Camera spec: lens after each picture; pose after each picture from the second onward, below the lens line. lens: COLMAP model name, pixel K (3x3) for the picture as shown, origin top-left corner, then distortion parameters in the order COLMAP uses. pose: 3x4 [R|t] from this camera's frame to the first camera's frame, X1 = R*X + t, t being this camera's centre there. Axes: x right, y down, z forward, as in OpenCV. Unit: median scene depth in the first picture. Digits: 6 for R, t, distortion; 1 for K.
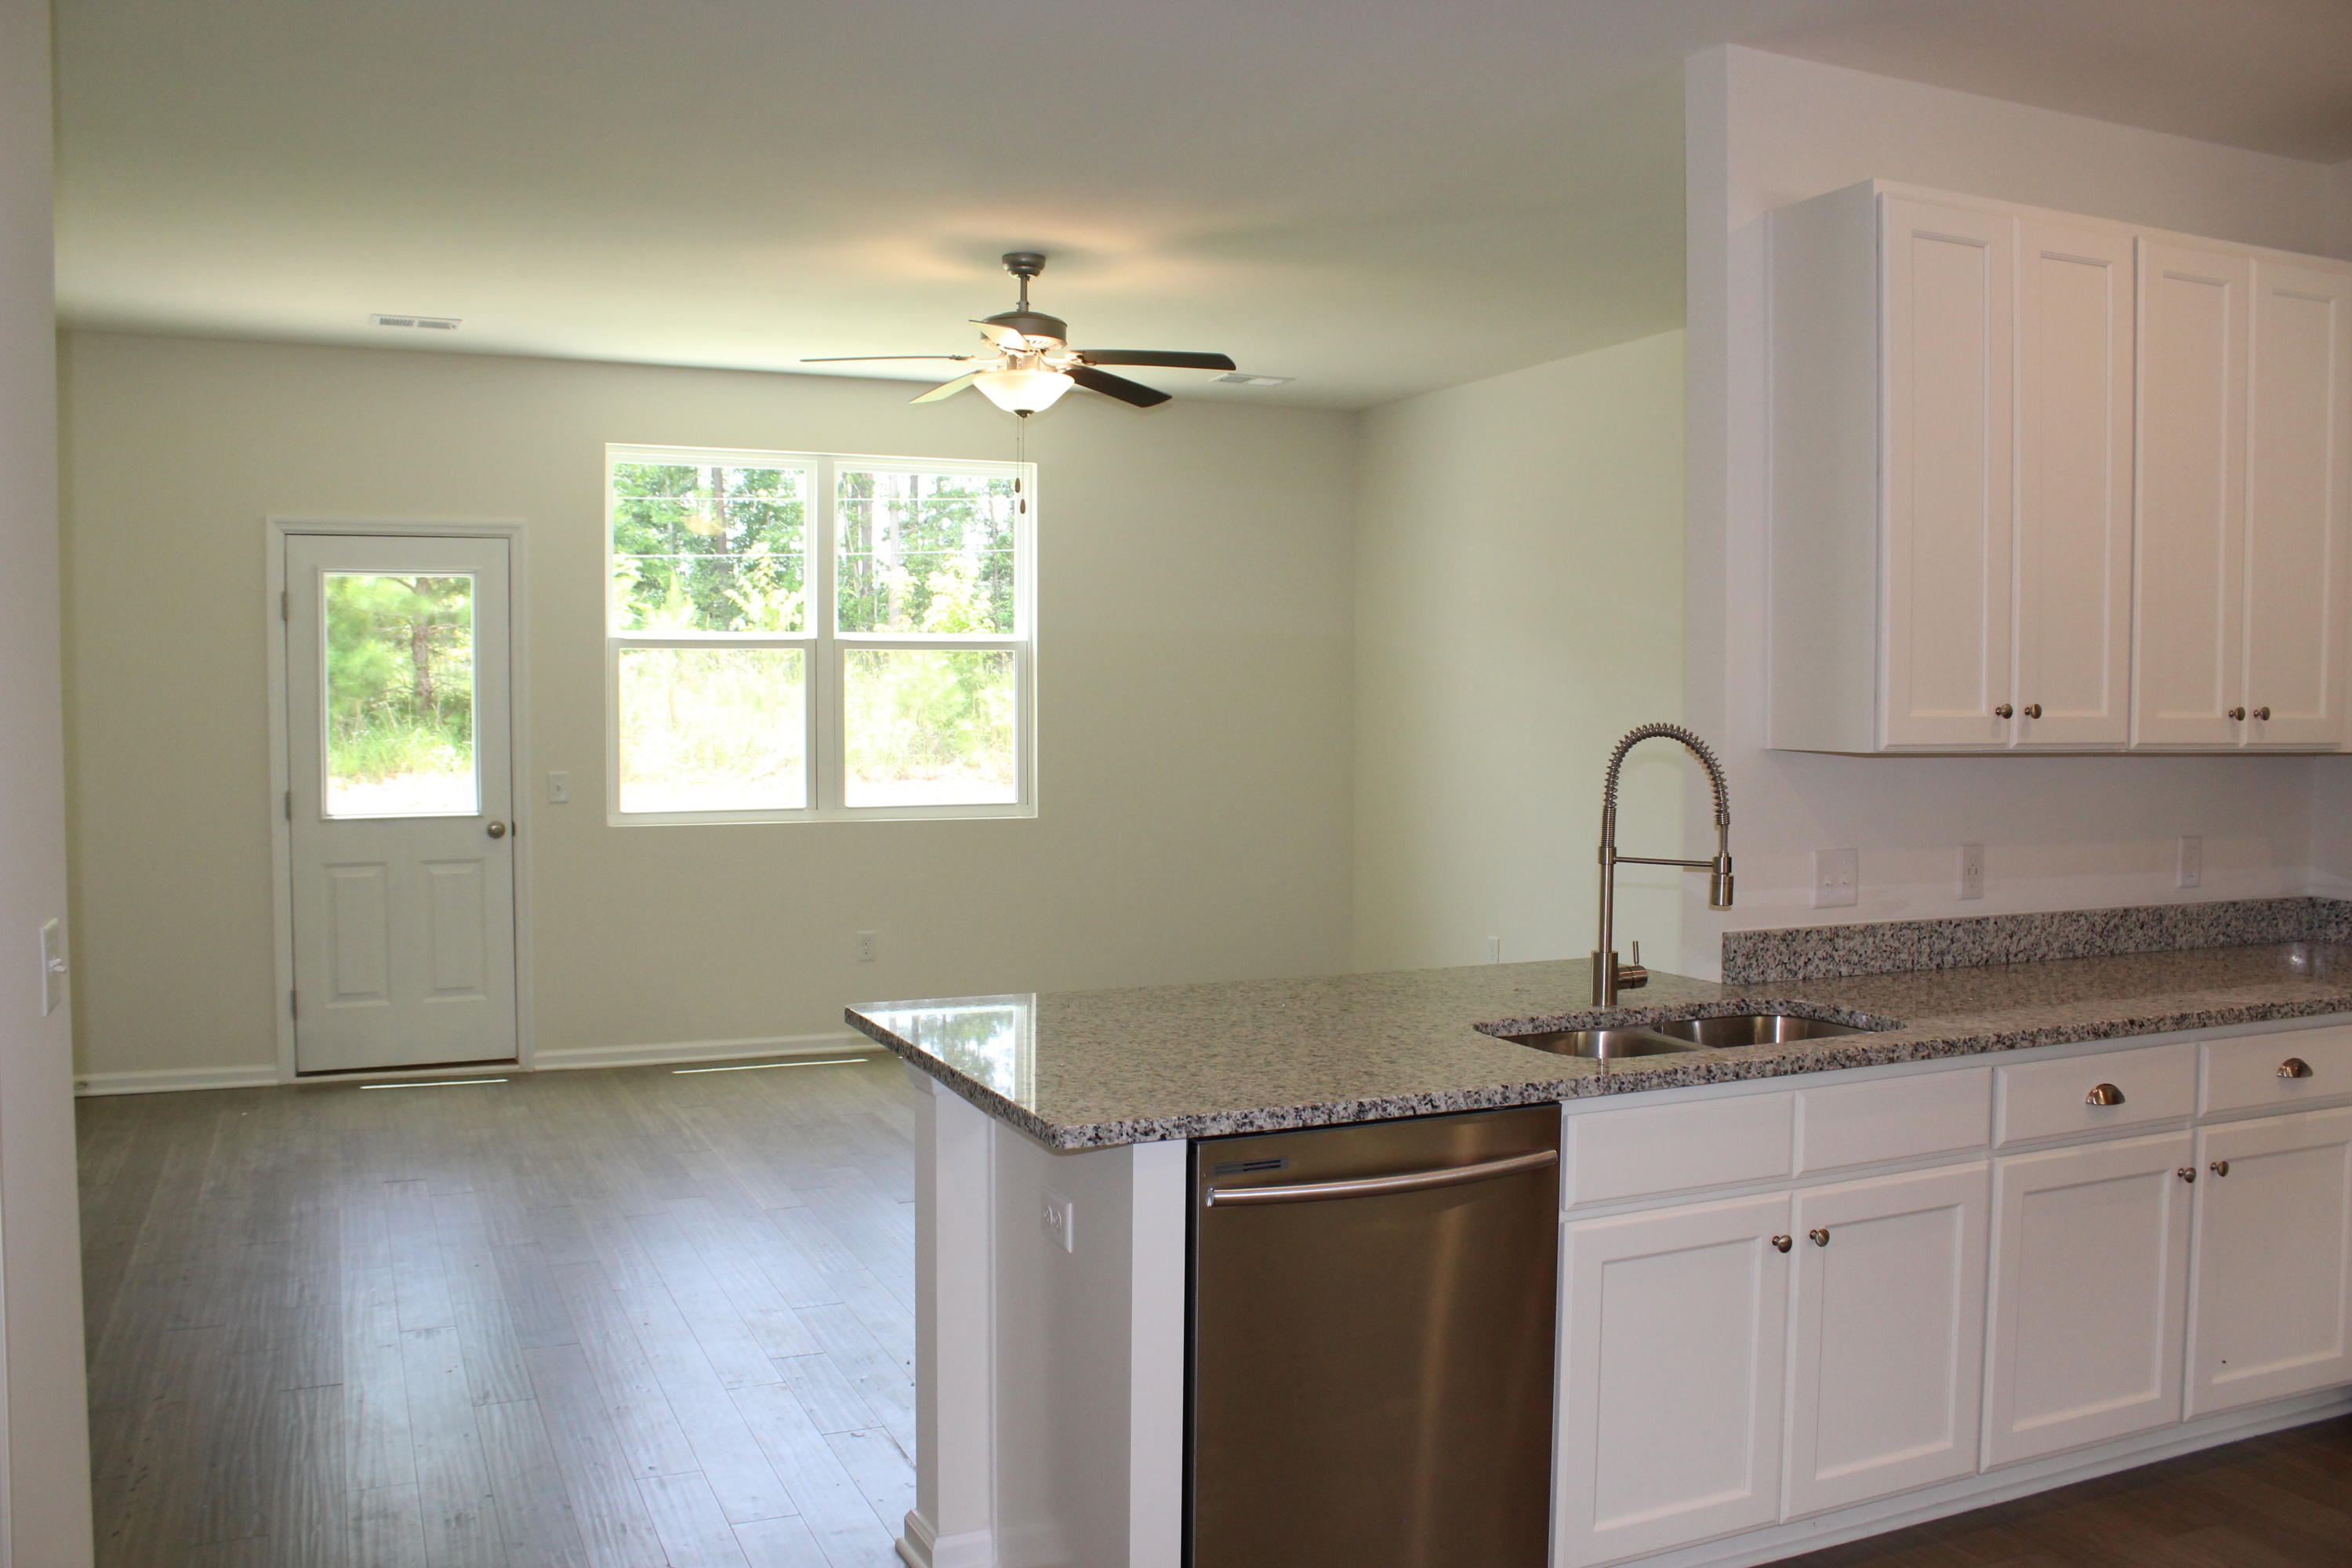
lens RADIAL K [[1991.3, 0, 1192.8], [0, 1991.3, 781.7], [0, 0, 1]] dist [-0.147313, 0.111659]
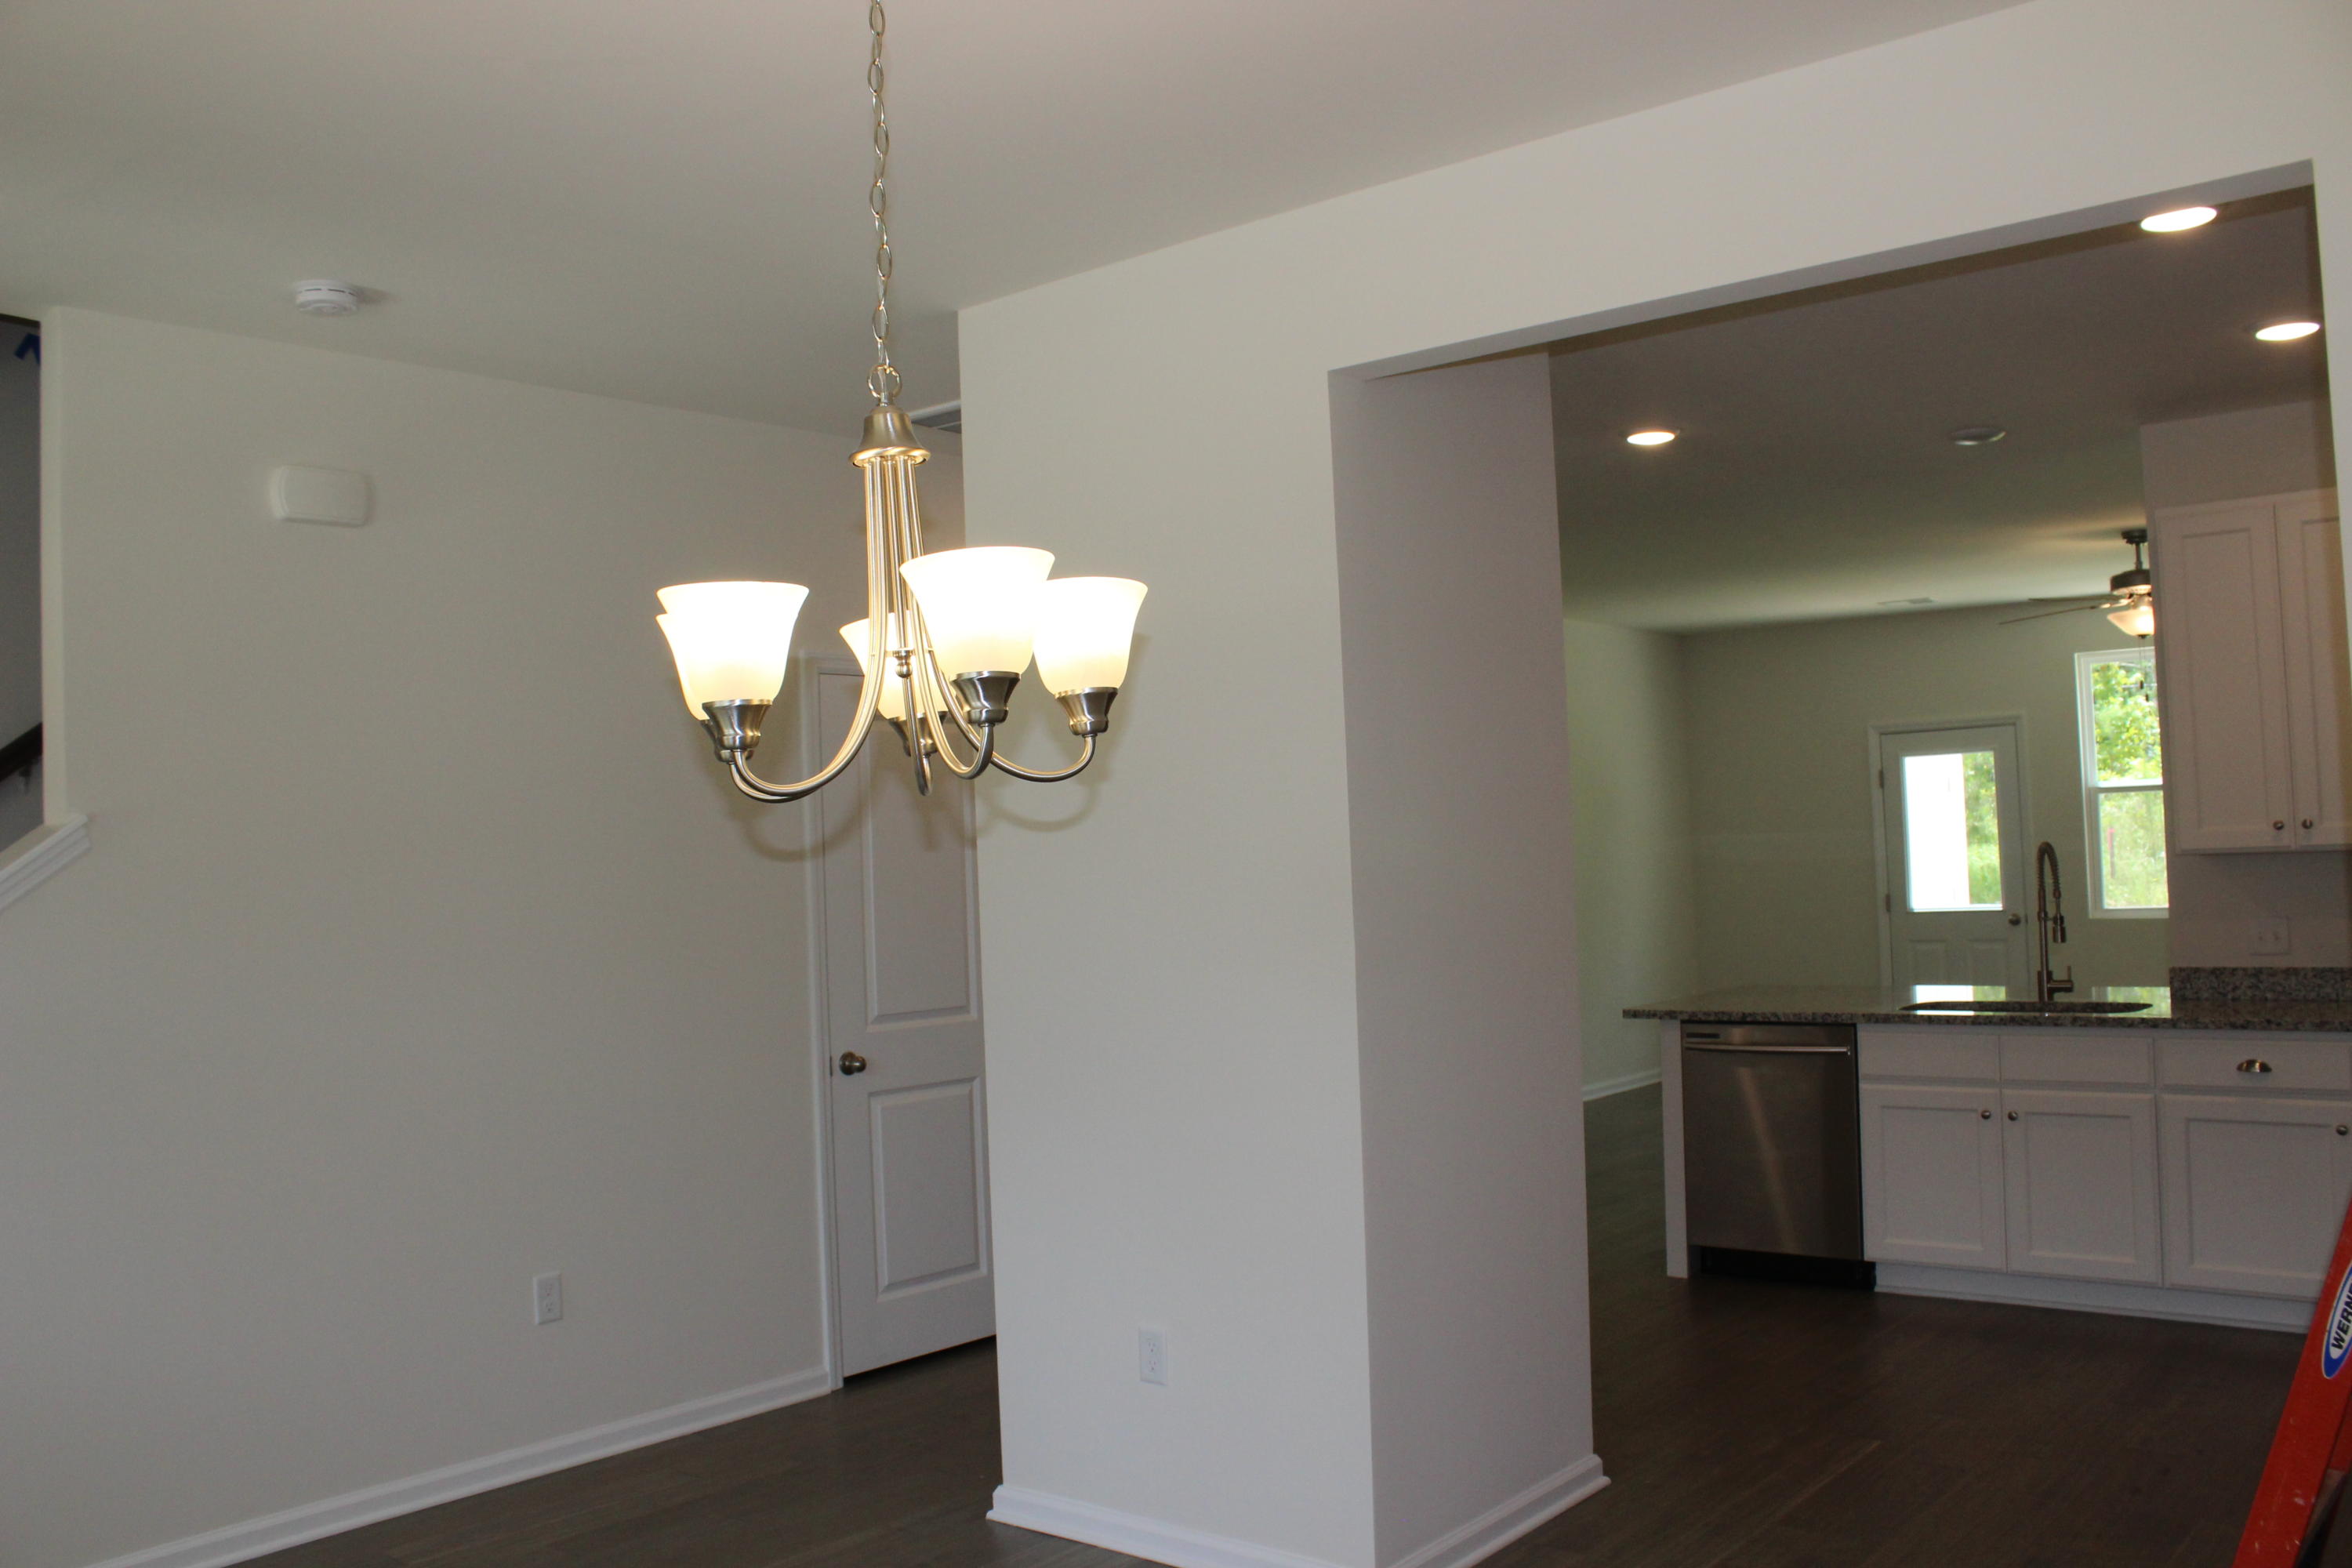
lens RADIAL K [[1991.3, 0, 1168.5], [0, 1991.3, 783.6], [0, 0, 1]] dist [-0.147313, 0.111659]
pose [[0.439587, -0.051256, -0.896736, 1.134671], [-0.005870, 0.998185, -0.059932, 0.021776], [0.898181, 0.031609, 0.438488, -0.379153]]
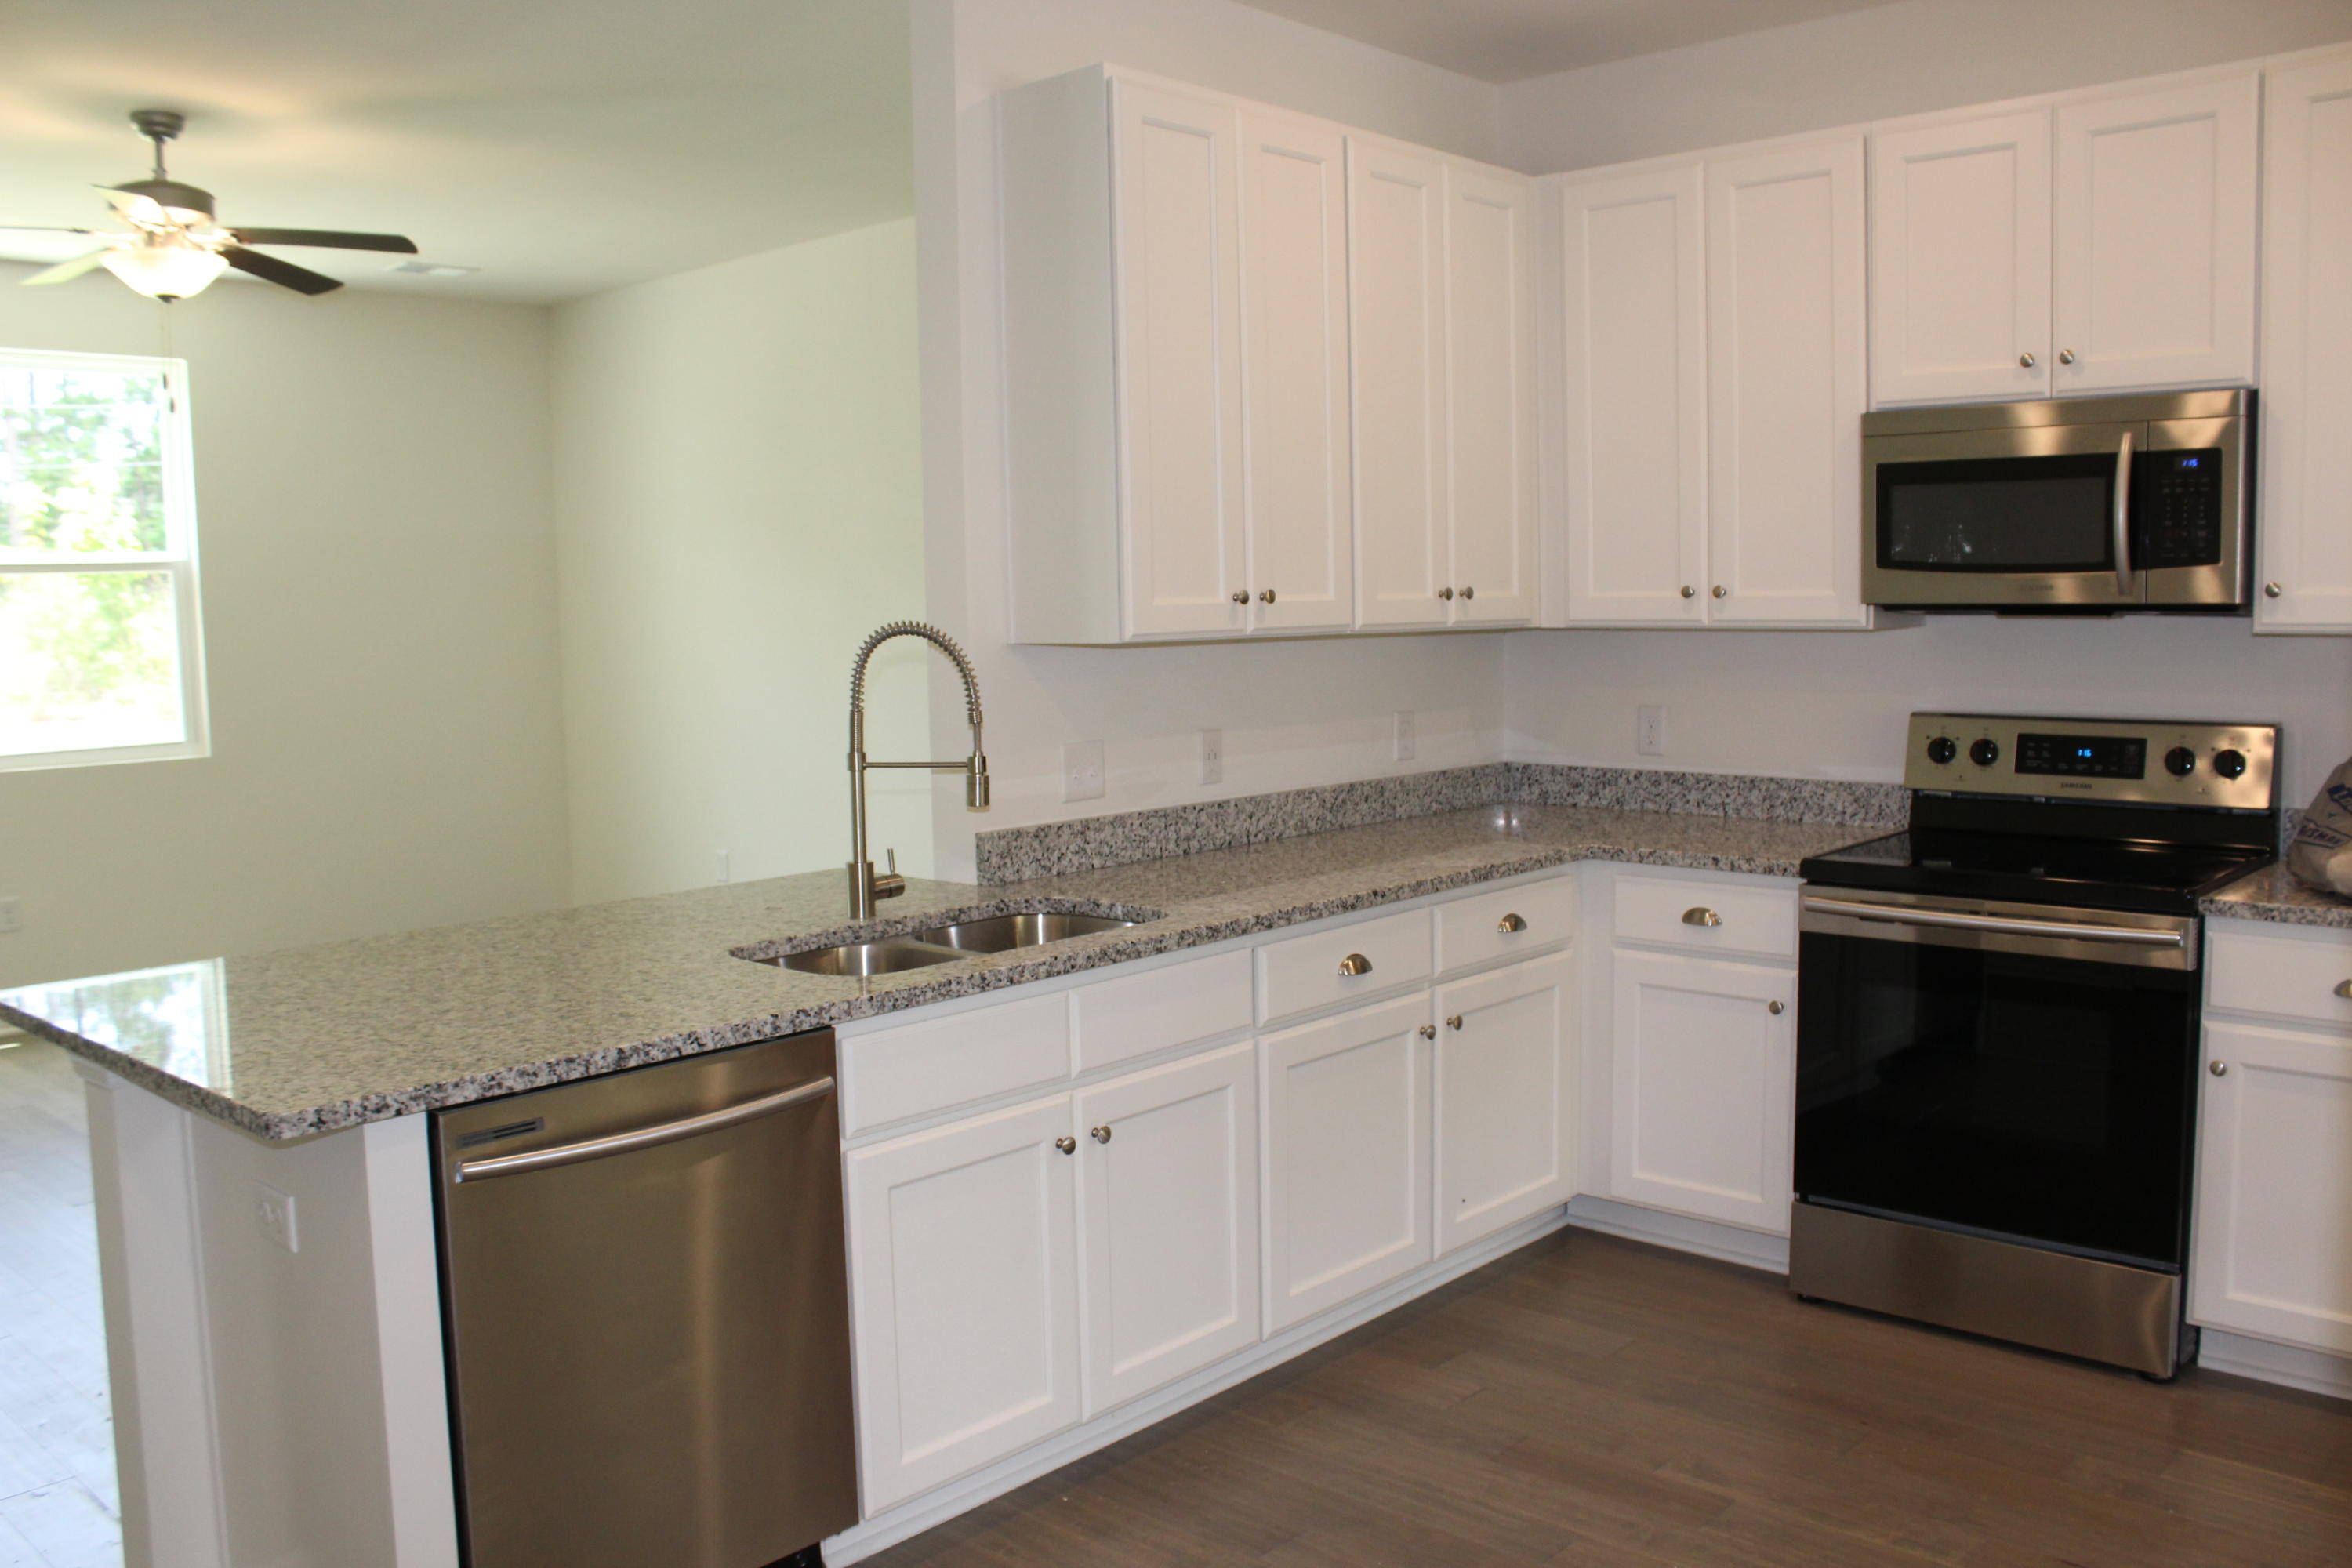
lens RADIAL K [[1991.3, 0, 1222.0], [0, 1991.3, 763.4], [0, 0, 1]] dist [-0.147313, 0.111659]
pose [[0.916656, -0.060049, 0.395141, -0.005950], [0.044734, 0.997852, 0.047865, 0.000009], [-0.397166, -0.026200, 0.917373, 0.038890]]
